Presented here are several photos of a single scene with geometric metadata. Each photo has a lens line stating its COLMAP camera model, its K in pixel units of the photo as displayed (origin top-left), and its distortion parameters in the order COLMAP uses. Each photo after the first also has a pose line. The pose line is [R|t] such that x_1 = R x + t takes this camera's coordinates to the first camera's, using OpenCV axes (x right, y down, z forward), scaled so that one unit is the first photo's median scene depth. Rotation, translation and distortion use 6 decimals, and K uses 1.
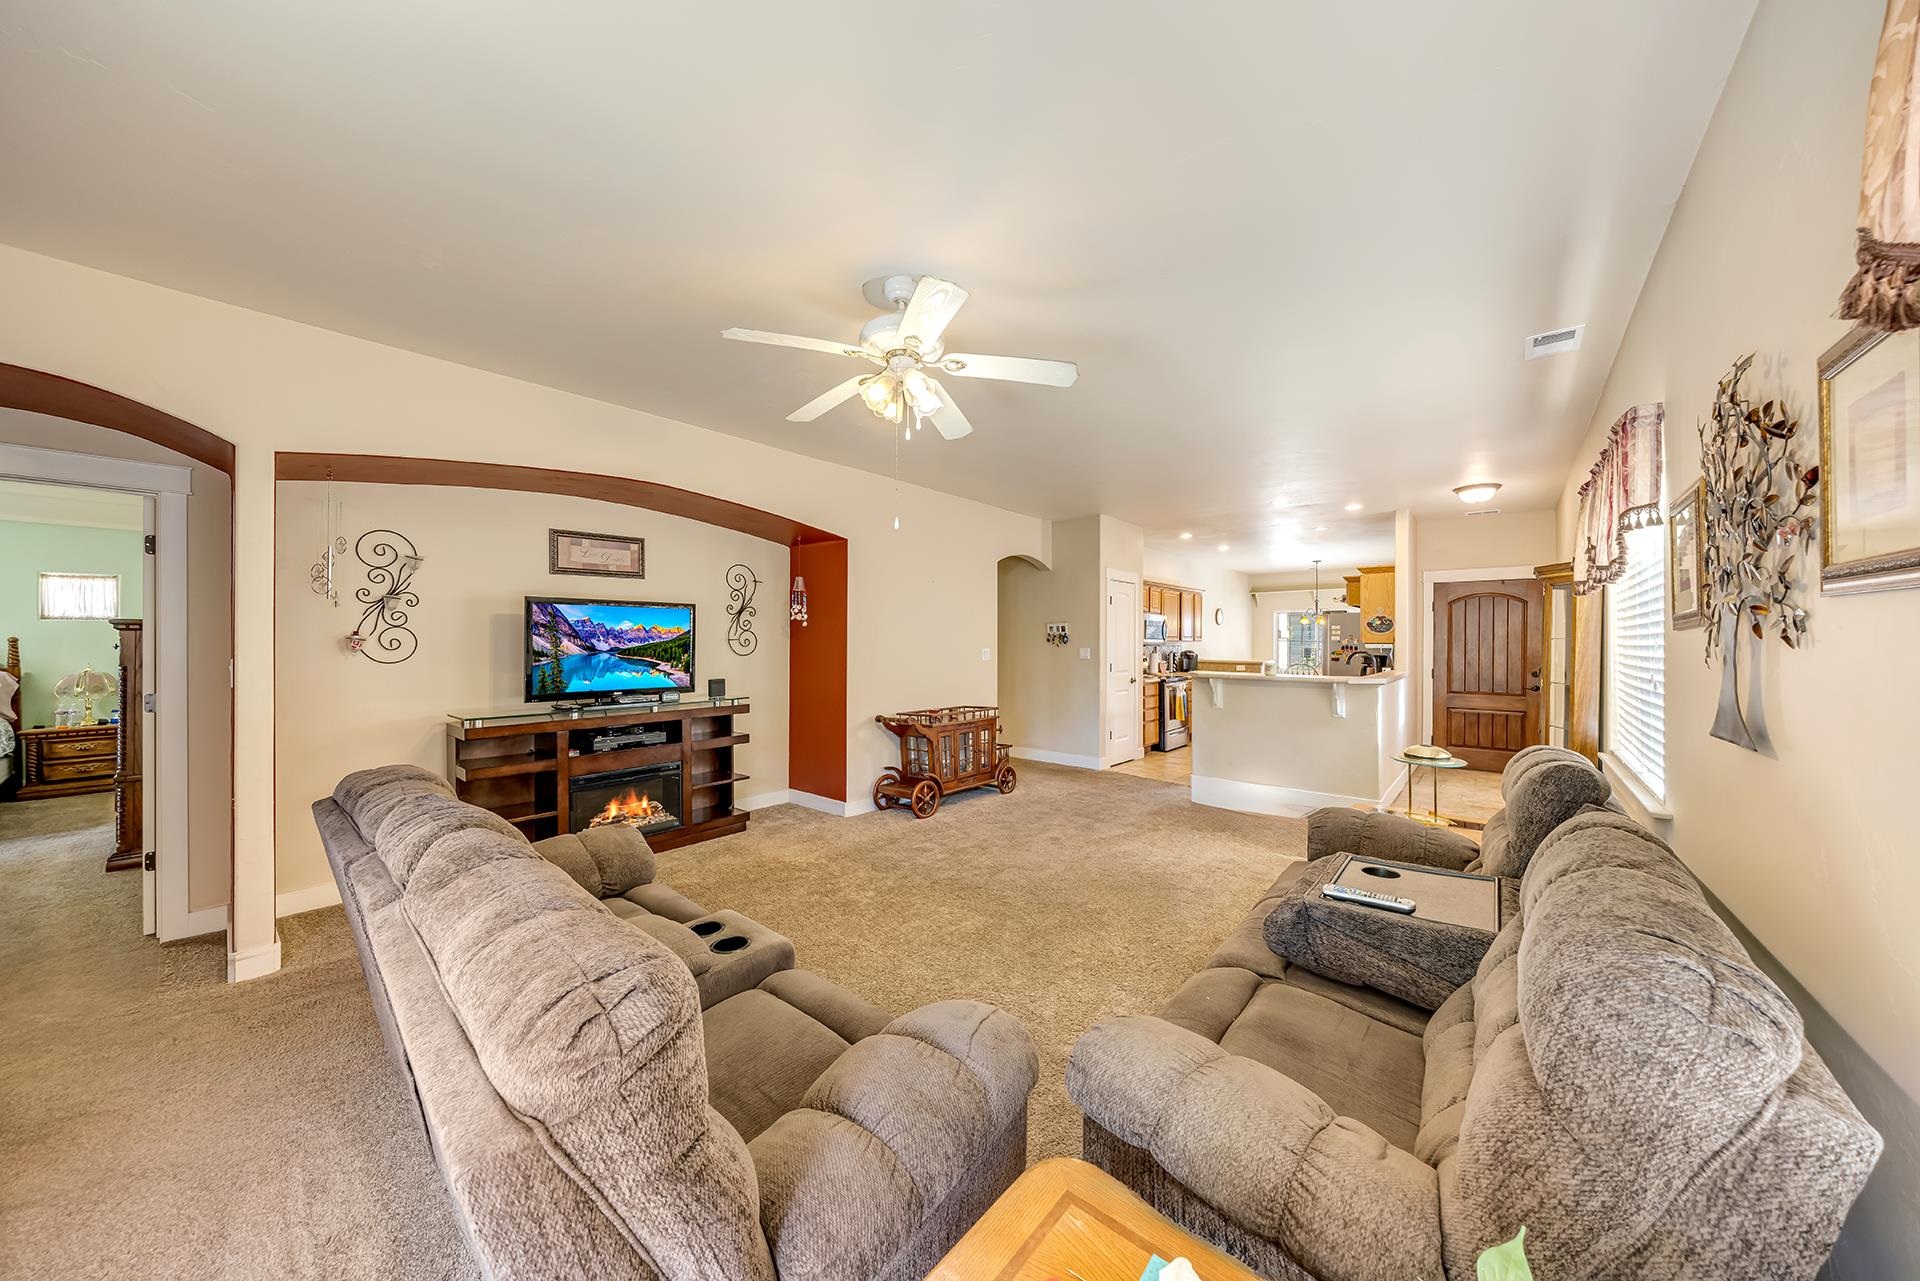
lens RADIAL K [[637.9, 0, 954.9], [0, 637.9, 640.4], [0, 0, 1]] dist [-0.003890, 0.000060]
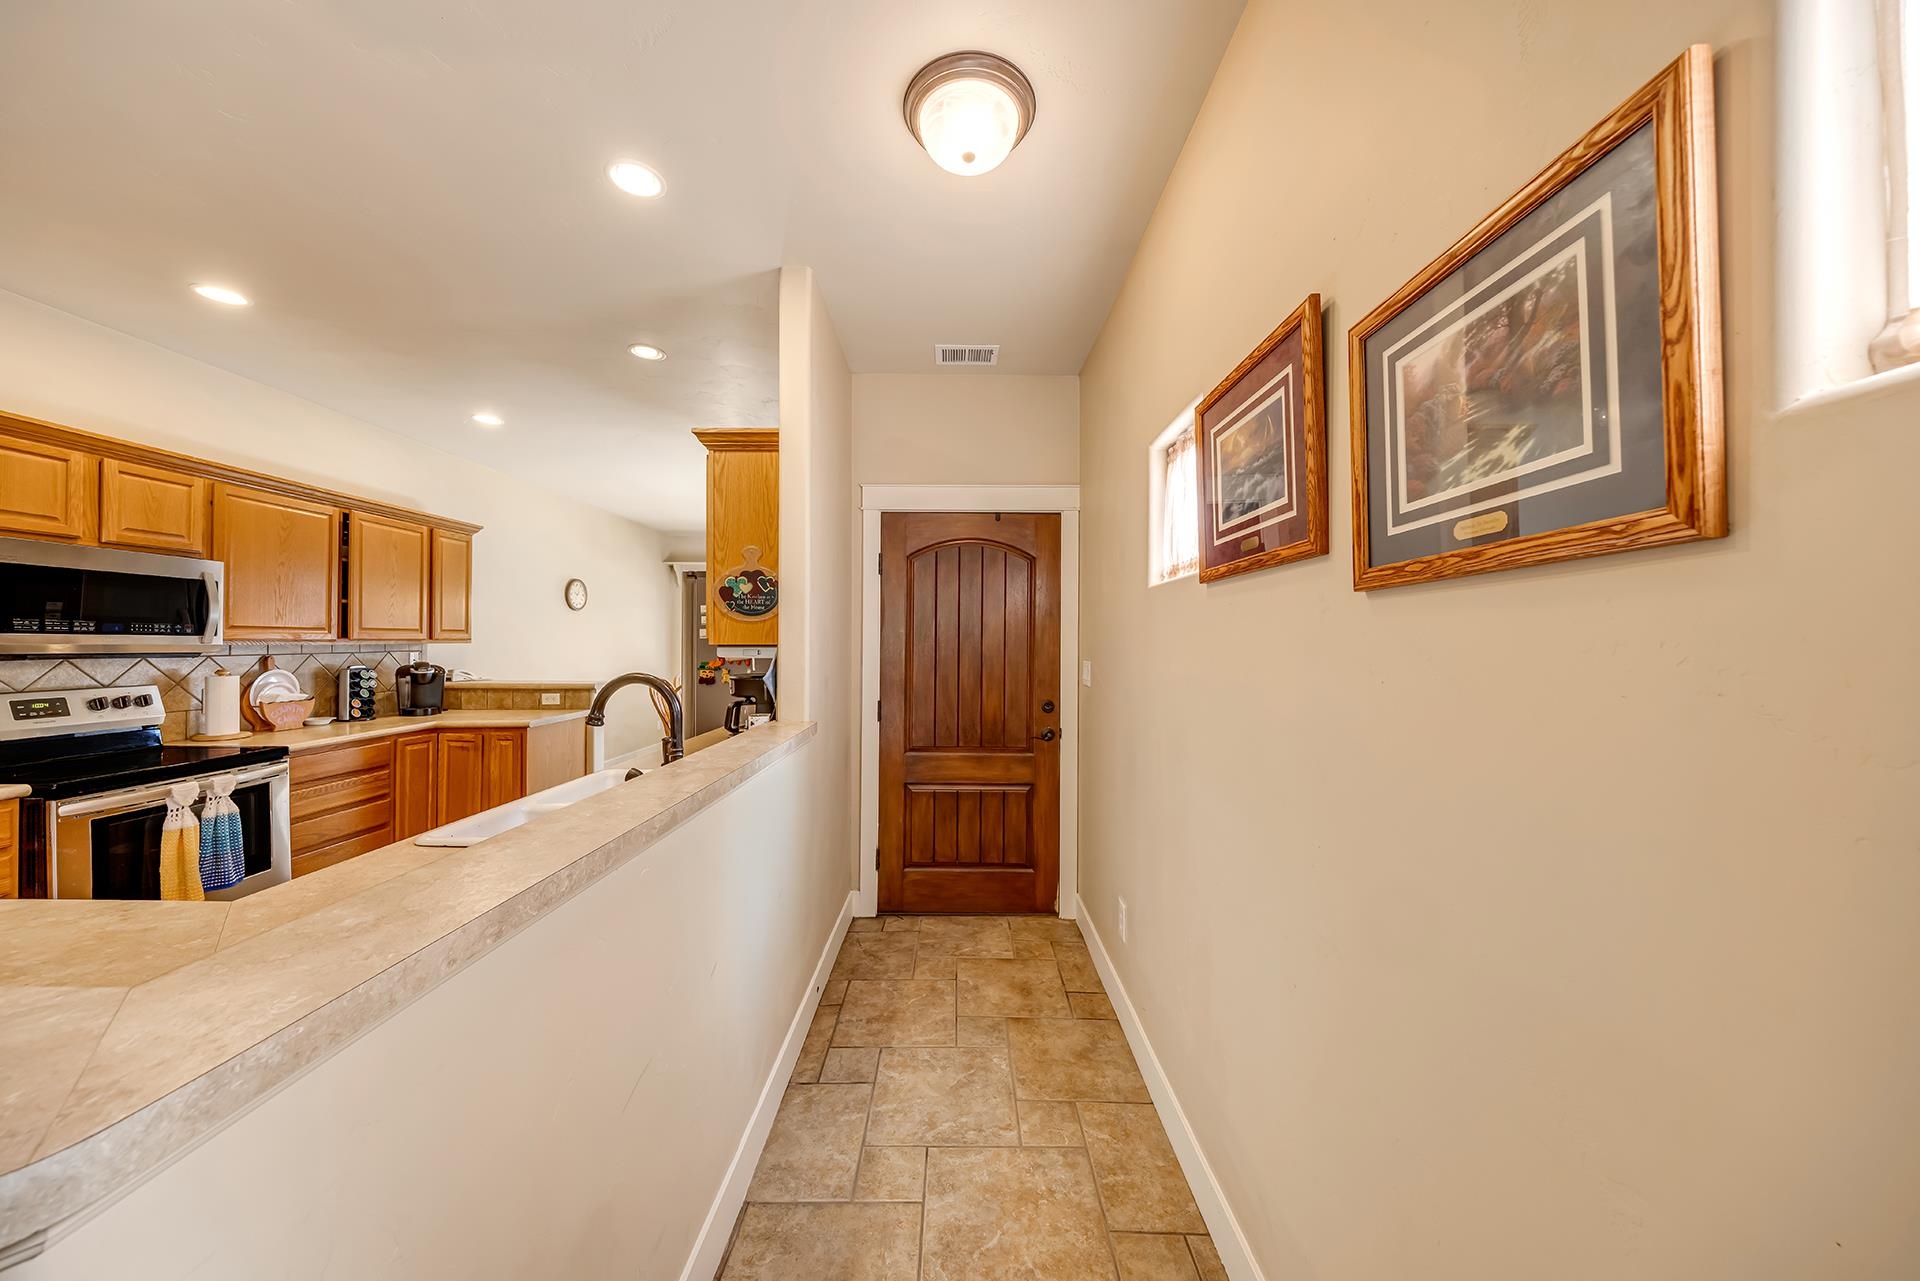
lens RADIAL K [[639.0, 0, 961.9], [0, 639.0, 639.5], [0, 0, 1]] dist [-0.000431, 0.000051]
pose [[0.756461, -0.000293, 0.654038, 0.519600], [0.001435, 0.999998, -0.001212, 0.001847], [-0.654037, 0.001855, 0.756460, 0.644383]]
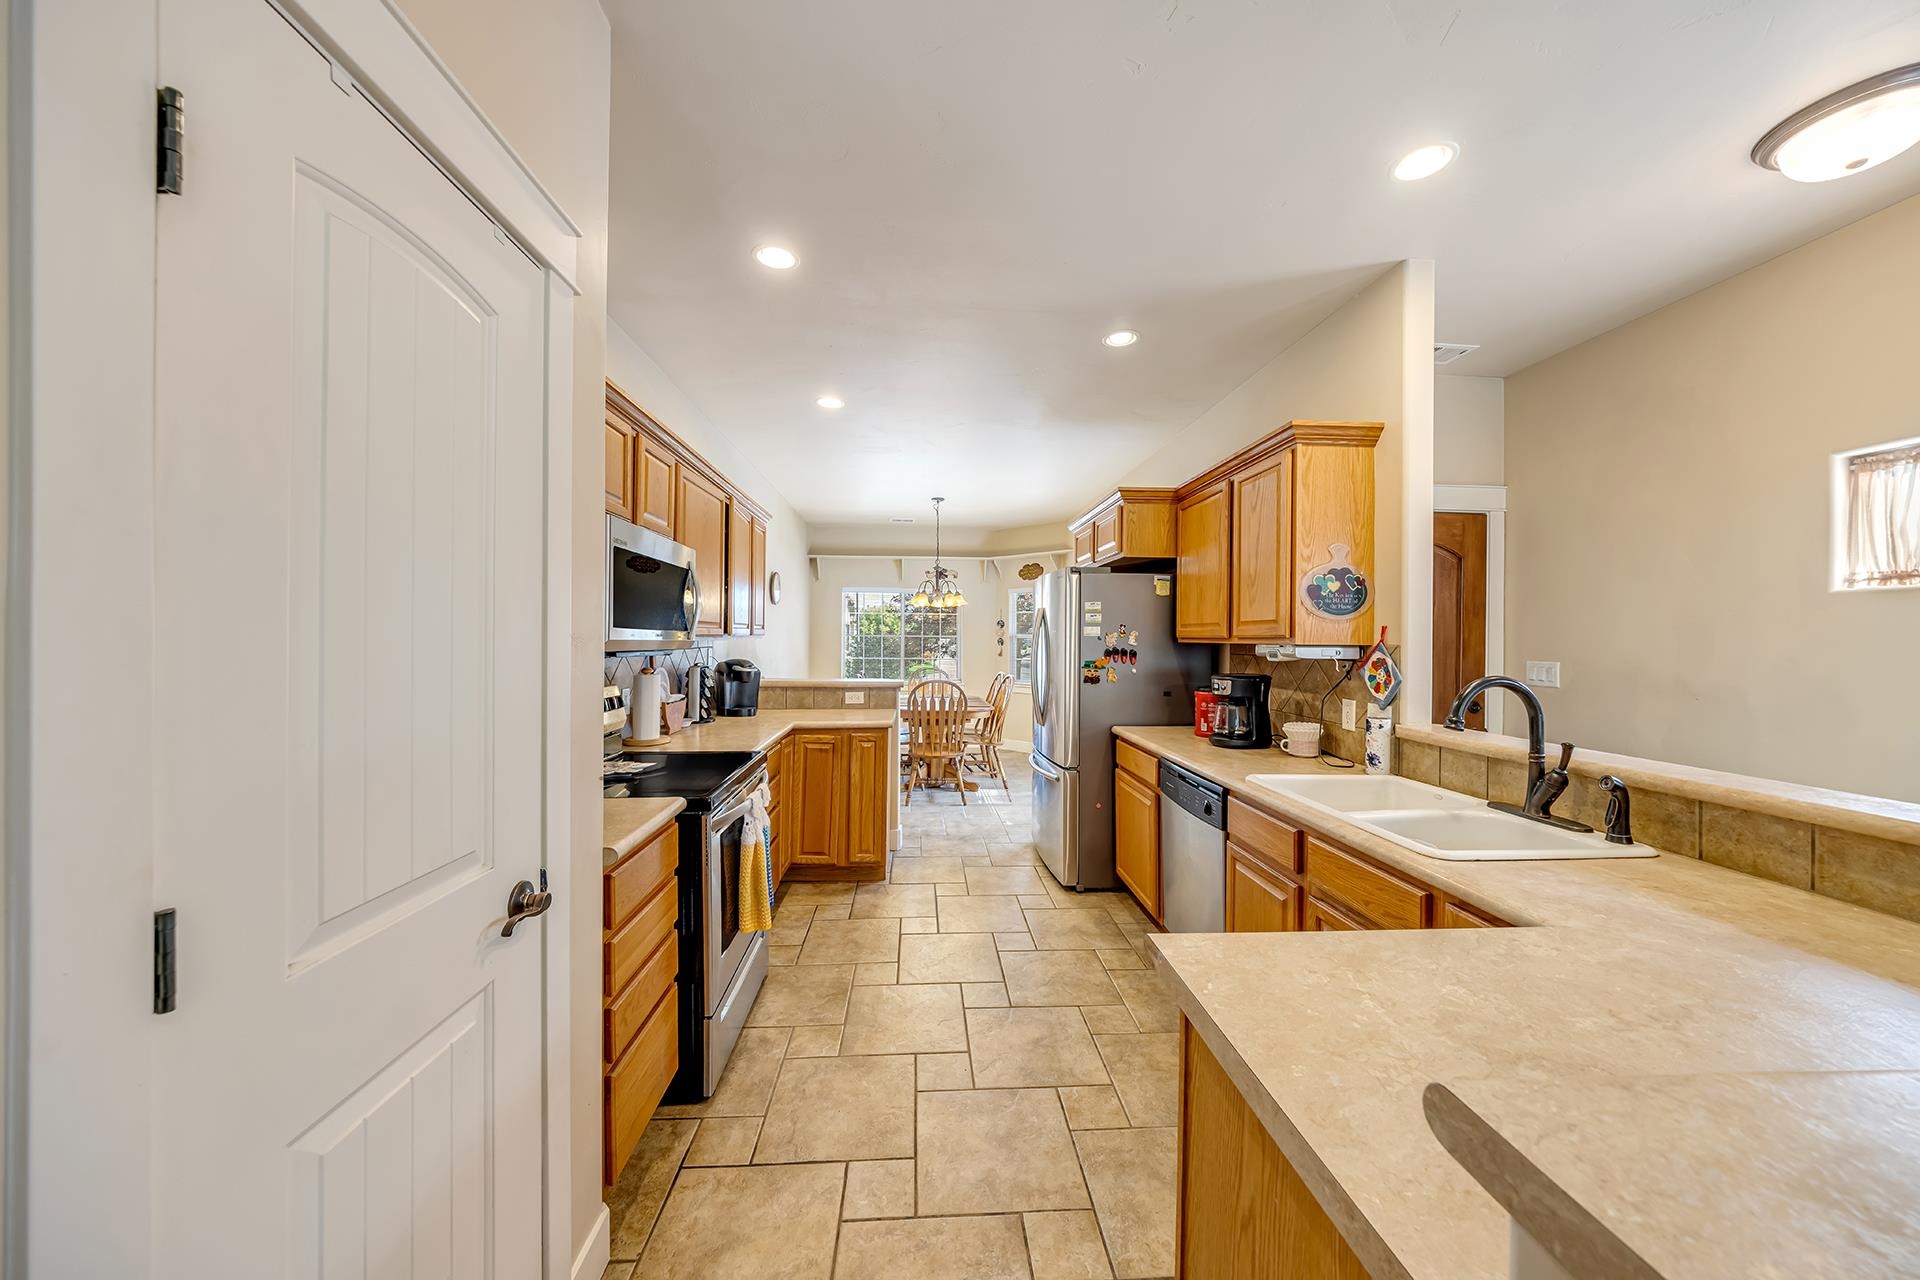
lens RADIAL K [[637.9, 0, 954.9], [0, 637.9, 639.9], [0, 0, 1]] dist [-0.003890, 0.000060]
pose [[0.713831, -0.001105, 0.700317, 0.268506], [-0.005172, 0.999963, 0.006850, 0.000090], [-0.700299, -0.008512, 0.713799, 0.895578]]
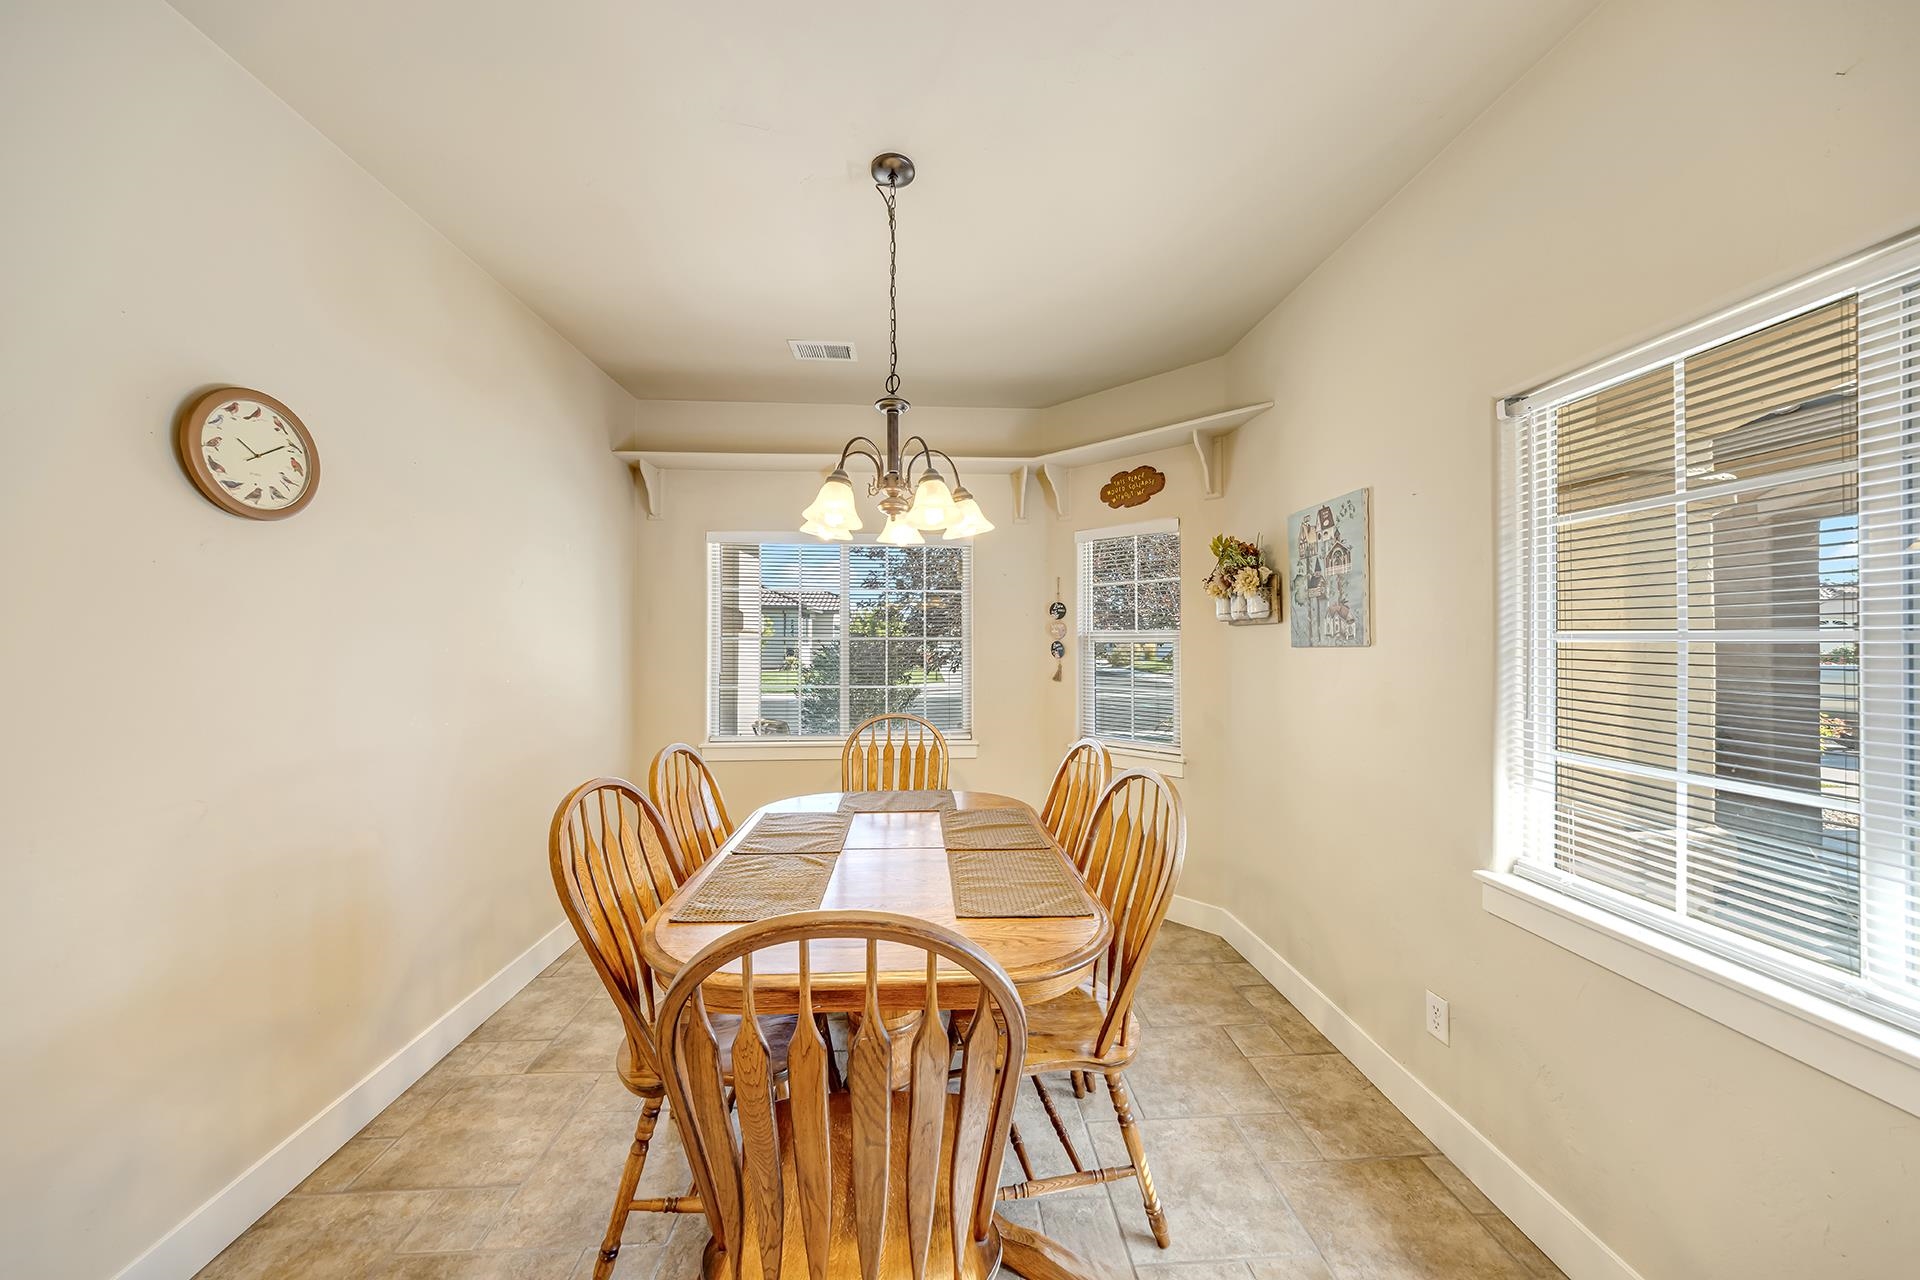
lens RADIAL K [[637.9, 0, 954.9], [0, 637.9, 639.9], [0, 0, 1]] dist [-0.003890, 0.000060]
pose [[0.720178, -0.002835, 0.693783, 0.724411], [0.001521, 0.999996, 0.002508, 0.001953], [-0.693787, -0.000750, 0.720180, 1.355420]]
